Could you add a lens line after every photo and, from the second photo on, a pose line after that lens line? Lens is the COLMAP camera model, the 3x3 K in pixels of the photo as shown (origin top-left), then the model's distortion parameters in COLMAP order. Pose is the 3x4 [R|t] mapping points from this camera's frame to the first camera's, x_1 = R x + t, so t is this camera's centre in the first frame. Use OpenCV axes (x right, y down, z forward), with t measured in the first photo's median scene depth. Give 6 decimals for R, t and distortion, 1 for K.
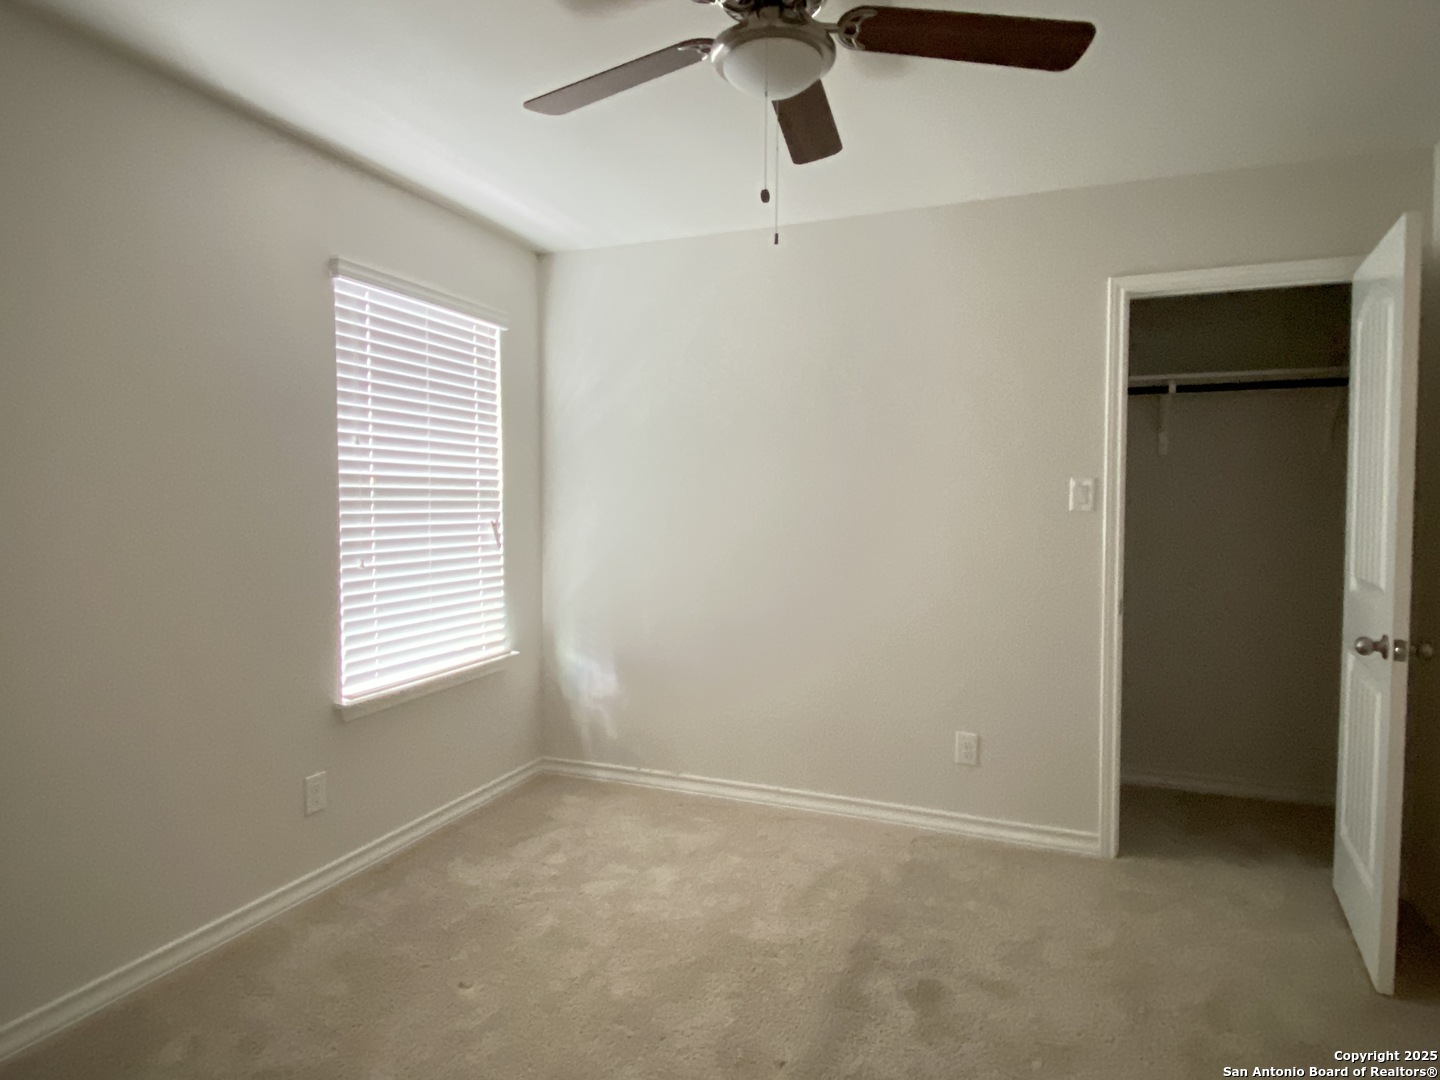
lens RADIAL K [[826.0, 0, 720.0], [0, 826.0, 540.0], [0, 0, 1]] dist [-0.001236, -0.000180]
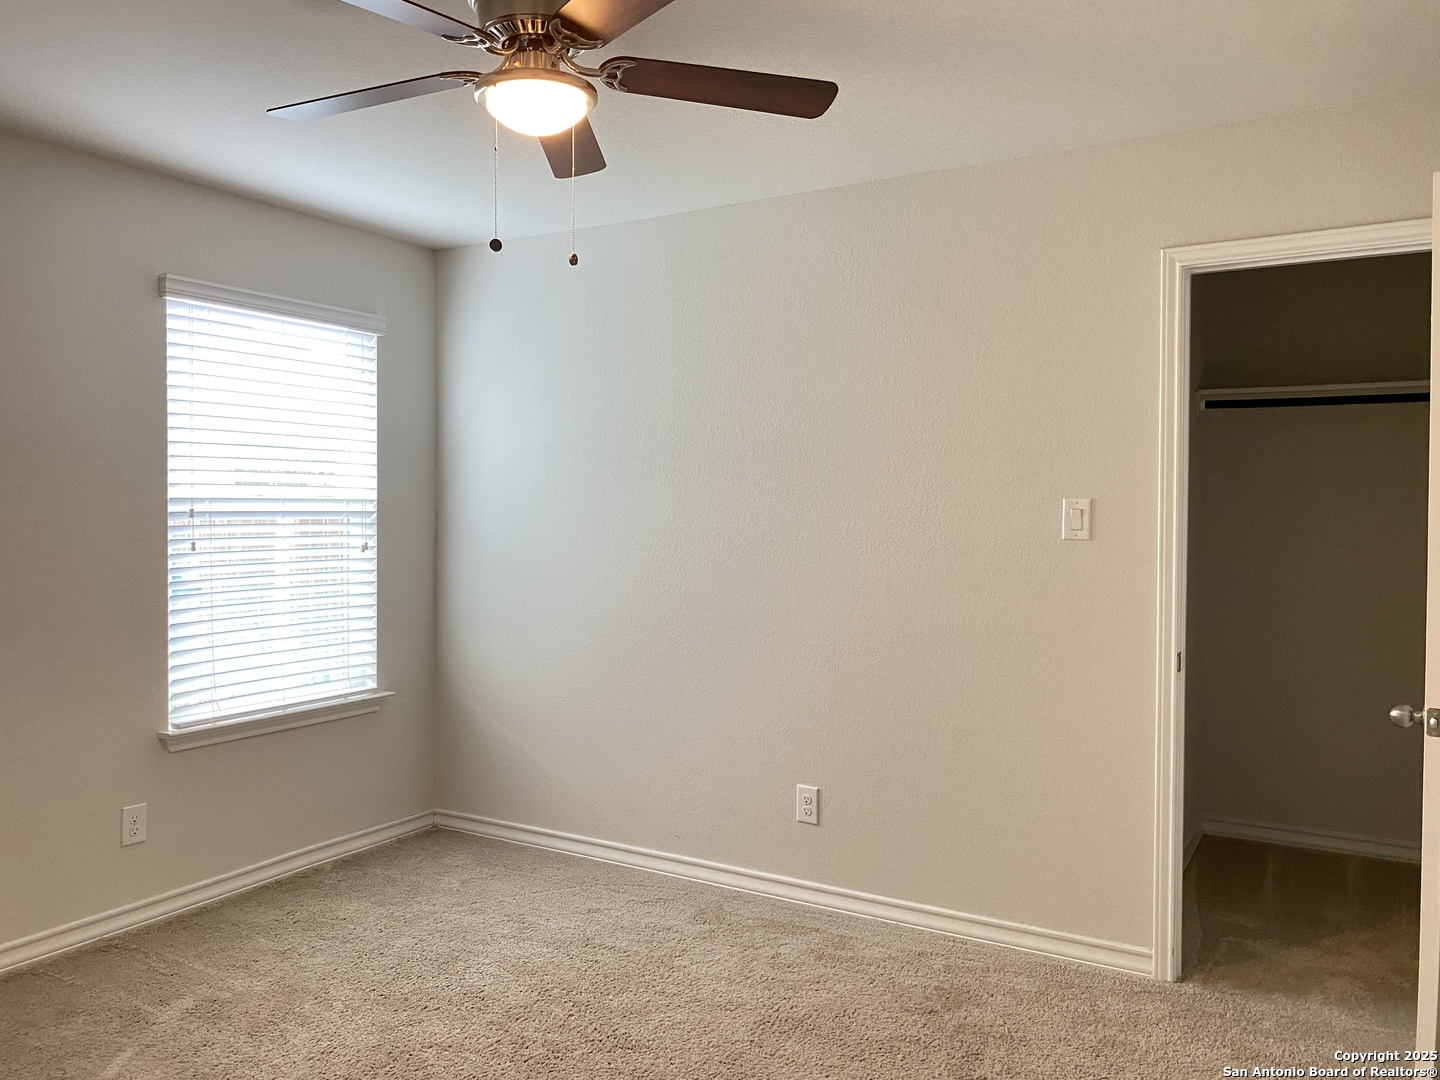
lens RADIAL K [[1085.2, 0, 721.0], [0, 1085.2, 528.1], [0, 0, 1]] dist [0.090578, -0.148225]
pose [[0.991207, 0.011809, -0.131793, 0.263386], [-0.015996, 0.999399, -0.030757, -0.008445], [0.131350, 0.032595, 0.990800, -0.145595]]
